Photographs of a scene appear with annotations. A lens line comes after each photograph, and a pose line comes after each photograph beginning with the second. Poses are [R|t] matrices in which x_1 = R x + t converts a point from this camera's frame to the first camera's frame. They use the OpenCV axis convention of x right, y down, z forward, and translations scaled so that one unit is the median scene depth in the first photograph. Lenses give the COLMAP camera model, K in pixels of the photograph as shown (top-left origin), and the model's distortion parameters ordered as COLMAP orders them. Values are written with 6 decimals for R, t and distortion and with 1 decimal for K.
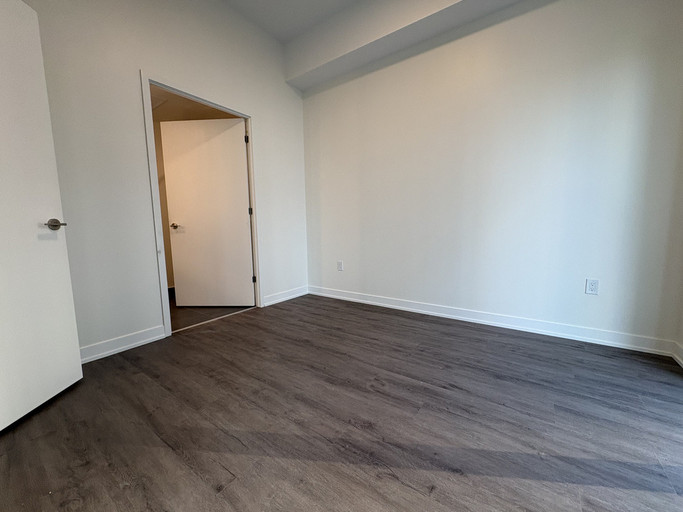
lens RADIAL K [[271.8, 0, 341.5], [0, 271.8, 256.0], [0, 0, 1]] dist [0.000763, 0.000190]
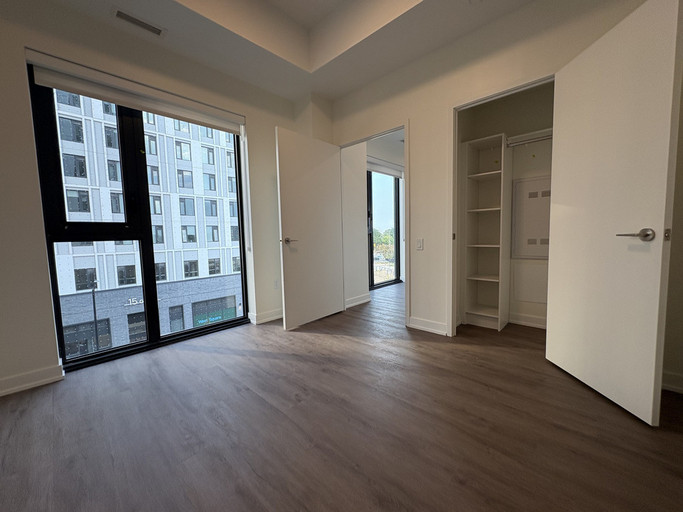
lens RADIAL K [[271.8, 0, 341.5], [0, 271.8, 256.0], [0, 0, 1]] dist [0.000763, 0.000190]
pose [[-0.989925, 0.031643, 0.138013, -0.204506], [0.056939, 0.981388, 0.183400, -0.276962], [-0.129641, 0.189410, -0.973302, 2.082199]]
